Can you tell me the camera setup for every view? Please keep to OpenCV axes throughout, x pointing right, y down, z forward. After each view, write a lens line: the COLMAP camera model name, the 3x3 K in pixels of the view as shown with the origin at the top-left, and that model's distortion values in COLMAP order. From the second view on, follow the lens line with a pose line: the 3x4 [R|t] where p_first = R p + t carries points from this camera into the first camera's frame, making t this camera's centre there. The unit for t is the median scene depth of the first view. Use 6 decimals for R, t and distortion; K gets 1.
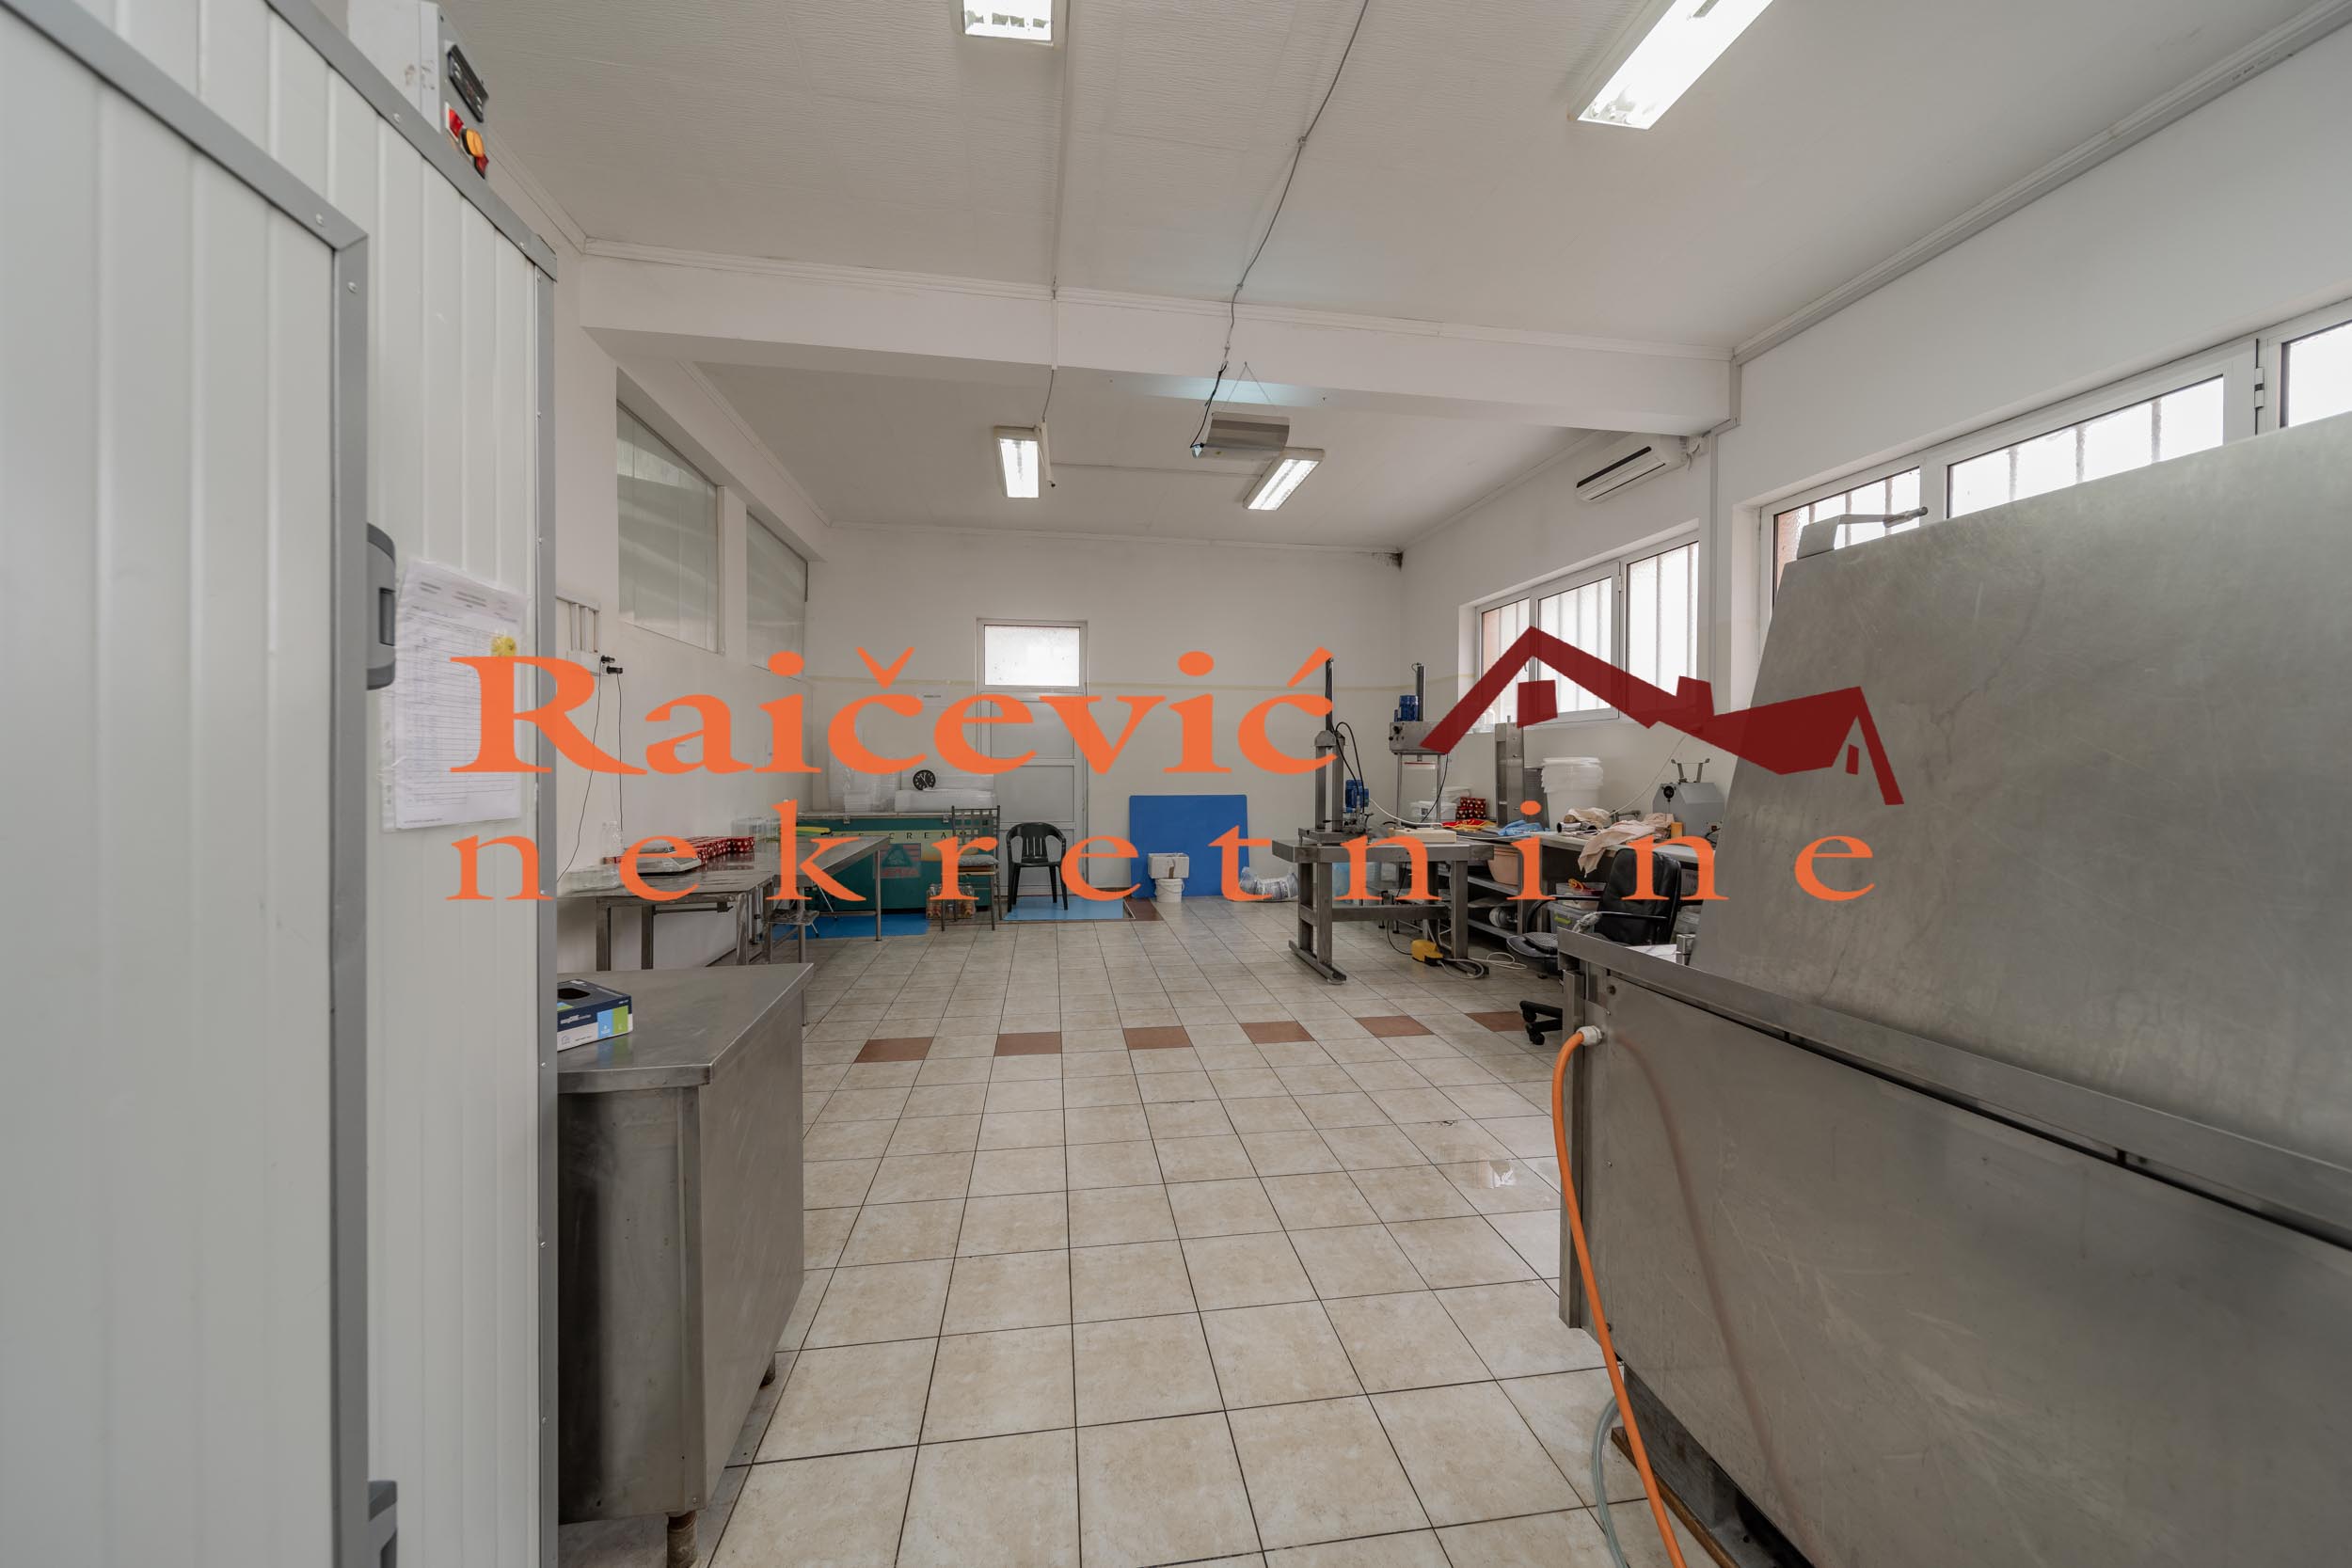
lens RADIAL K [[834.4, 0, 1173.3], [0, 834.4, 770.1], [0, 0, 1]] dist [0.001149, 0.000166]
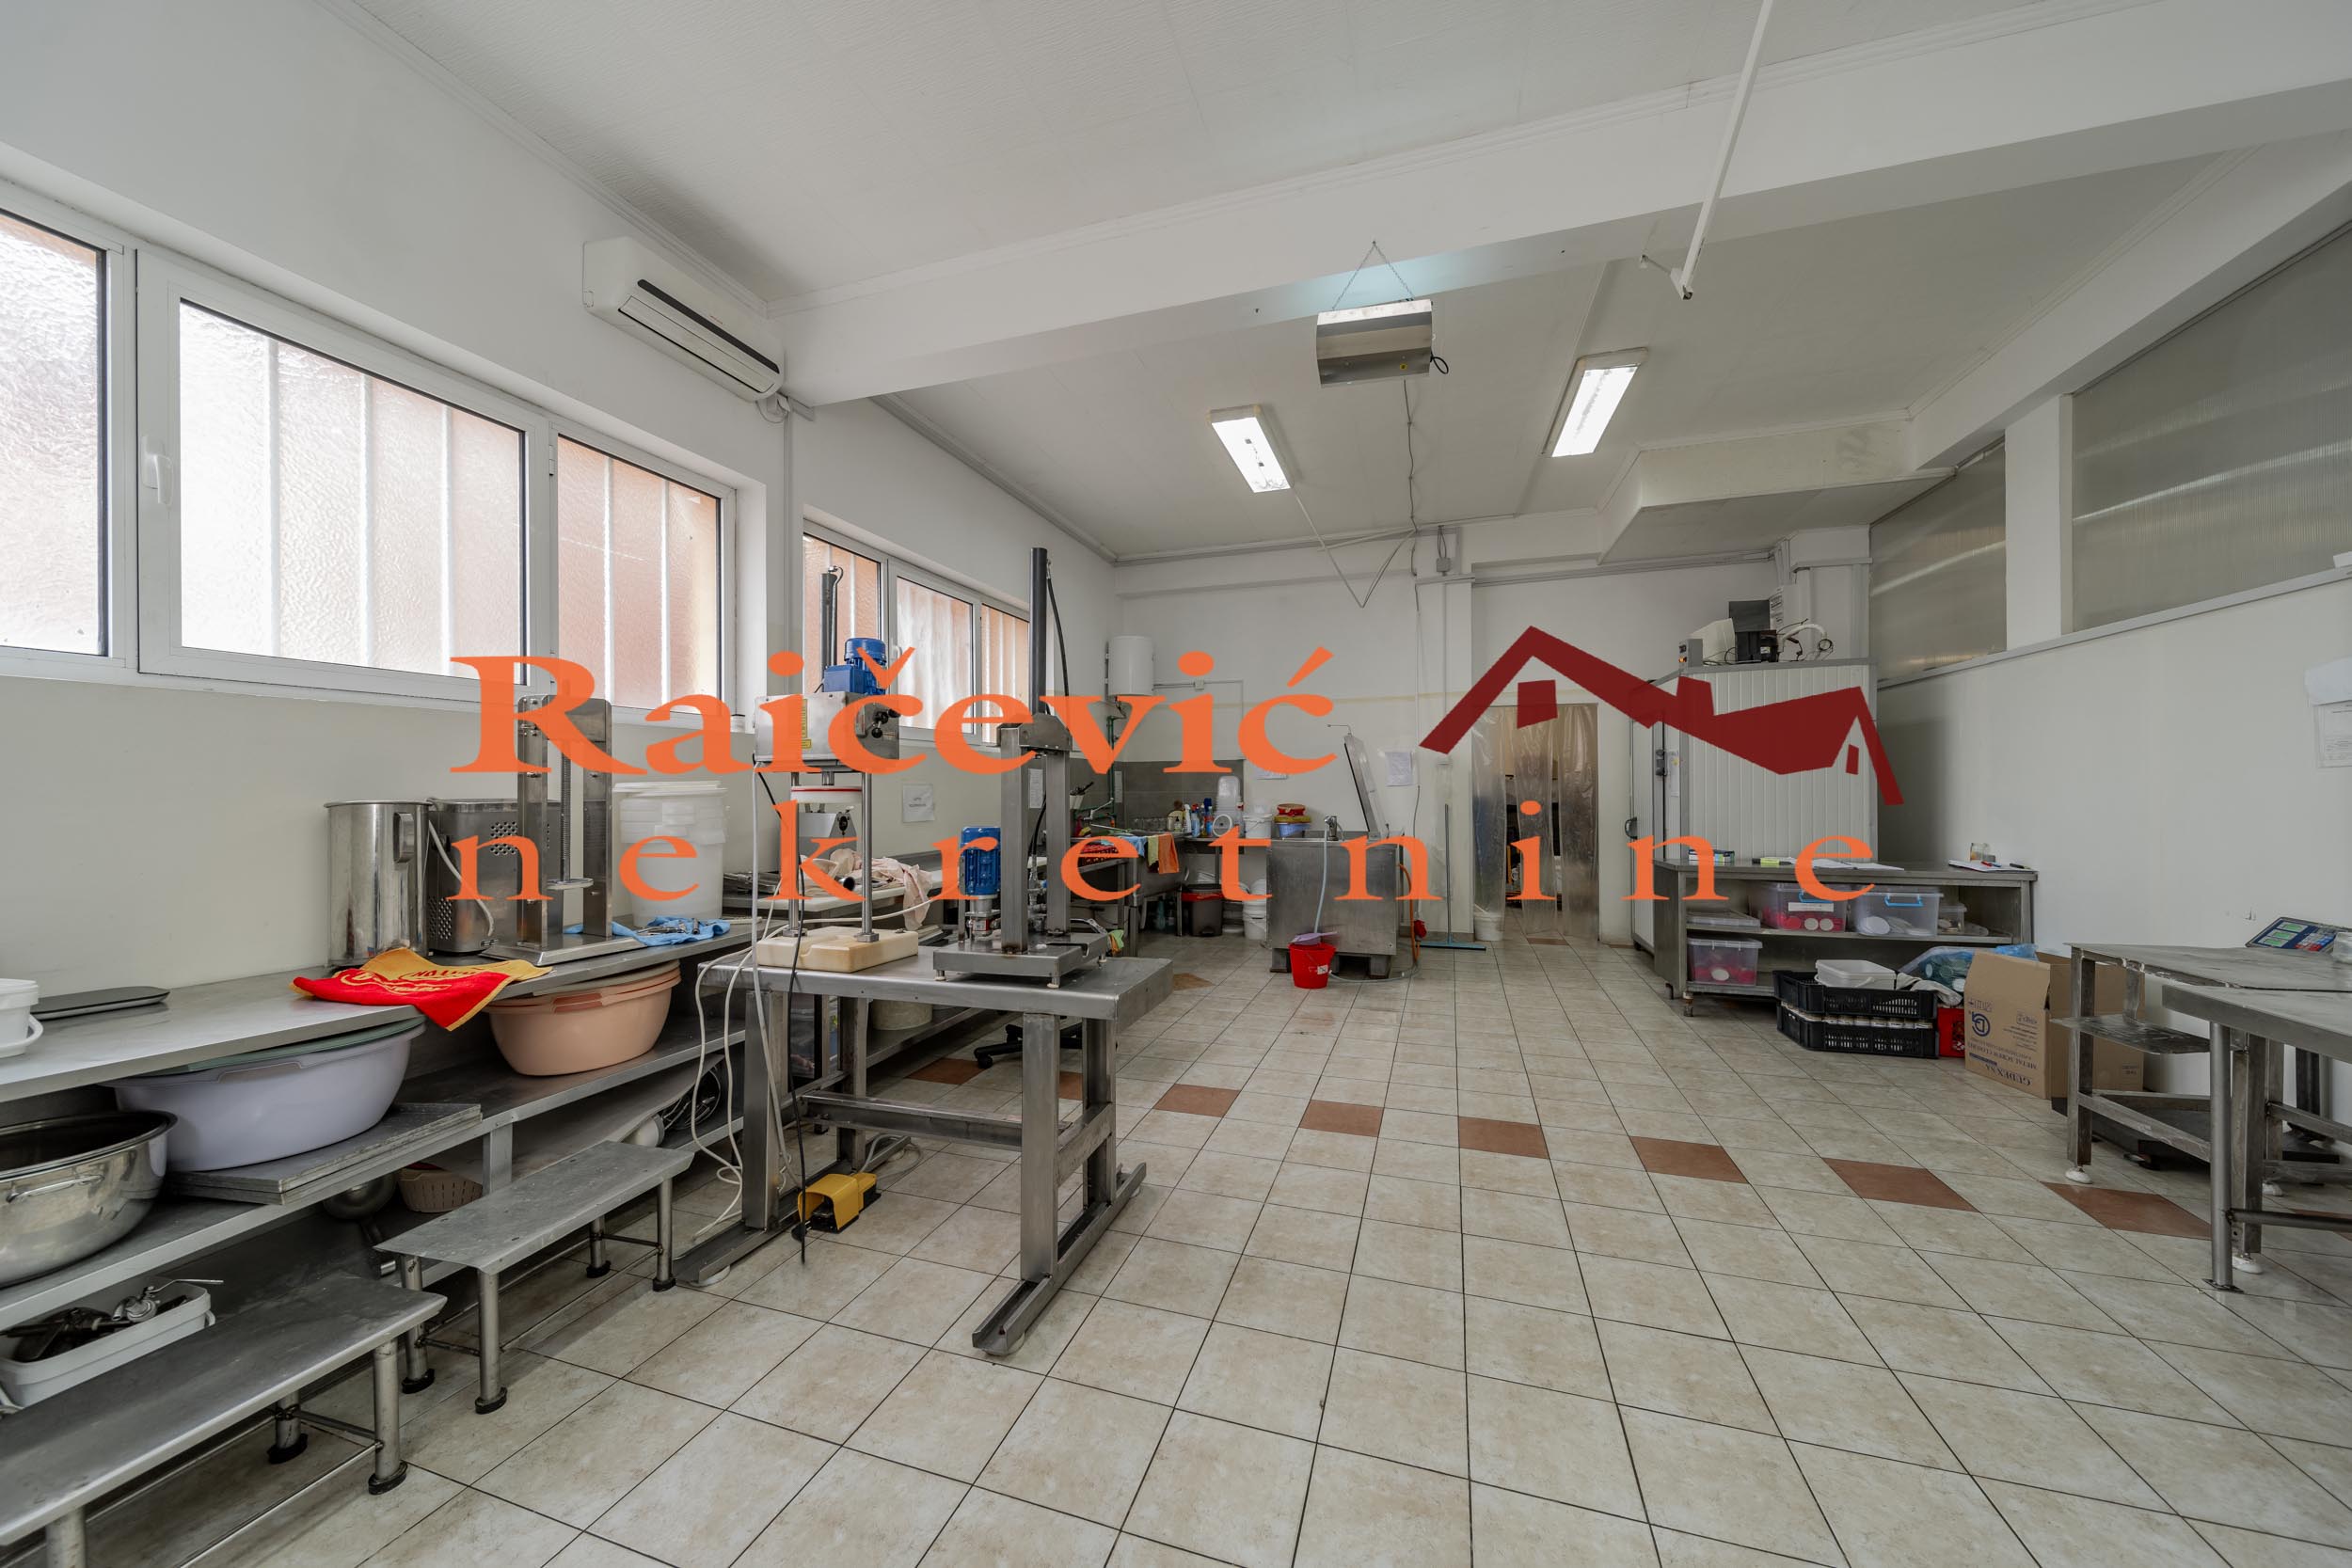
lens RADIAL K [[834.4, 0, 1177.4], [0, 834.4, 789.0], [0, 0, 1]] dist [0.001149, 0.000166]
pose [[-0.894838, 0.004722, 0.446366, -0.099980], [0.009385, 0.999922, 0.008234, -0.014072], [-0.446292, 0.011557, -0.894813, 1.842599]]
